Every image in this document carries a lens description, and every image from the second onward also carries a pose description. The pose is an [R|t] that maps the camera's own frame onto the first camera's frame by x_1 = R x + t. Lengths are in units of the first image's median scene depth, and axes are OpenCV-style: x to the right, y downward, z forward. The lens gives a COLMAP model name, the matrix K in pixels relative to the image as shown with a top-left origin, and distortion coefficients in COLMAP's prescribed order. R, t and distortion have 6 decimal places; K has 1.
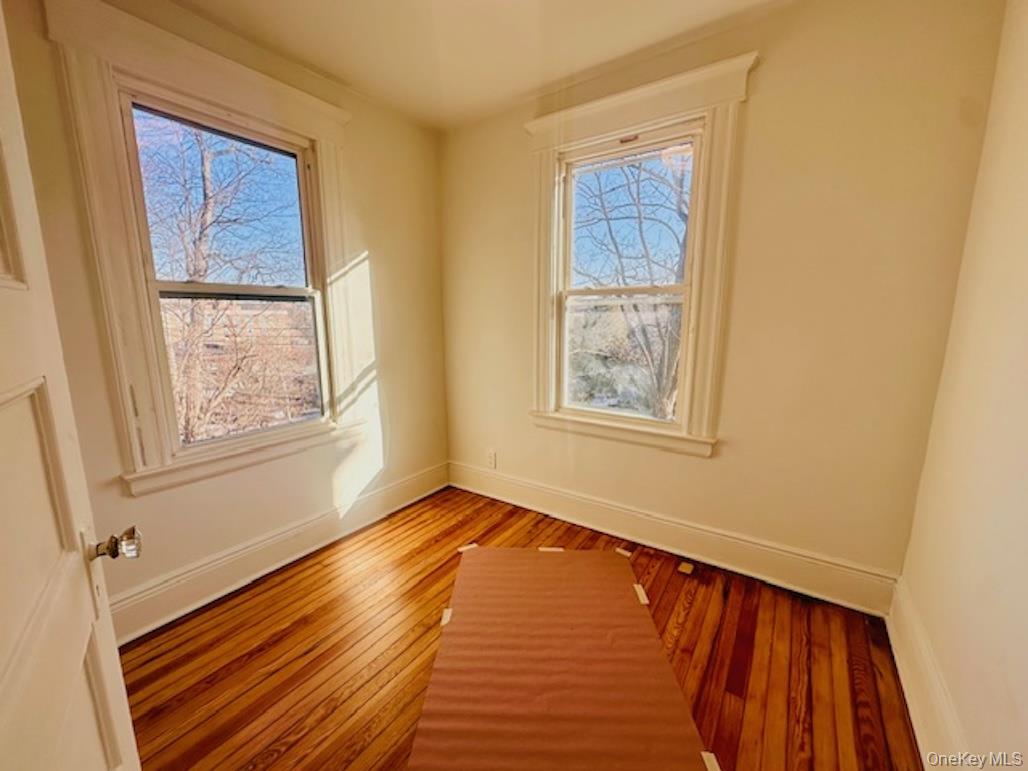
lens RADIAL K [[410.3, 0, 514.0], [0, 410.3, 385.5], [0, 0, 1]] dist [-0.000951, -0.000382]
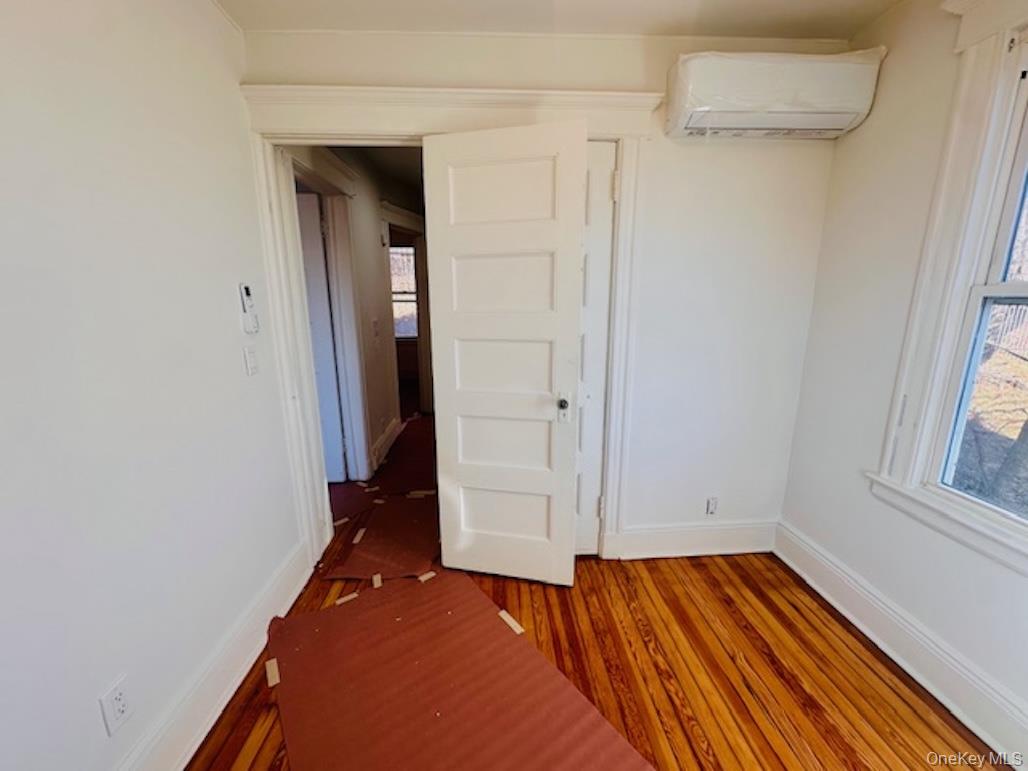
lens RADIAL K [[410.3, 0, 514.0], [0, 410.3, 385.5], [0, 0, 1]] dist [-0.000951, -0.000382]
pose [[-0.786405, 0.134269, -0.602942, 0.385671], [-0.105267, 0.932682, 0.344997, -0.256699], [0.608675, 0.334778, -0.719332, 1.113147]]
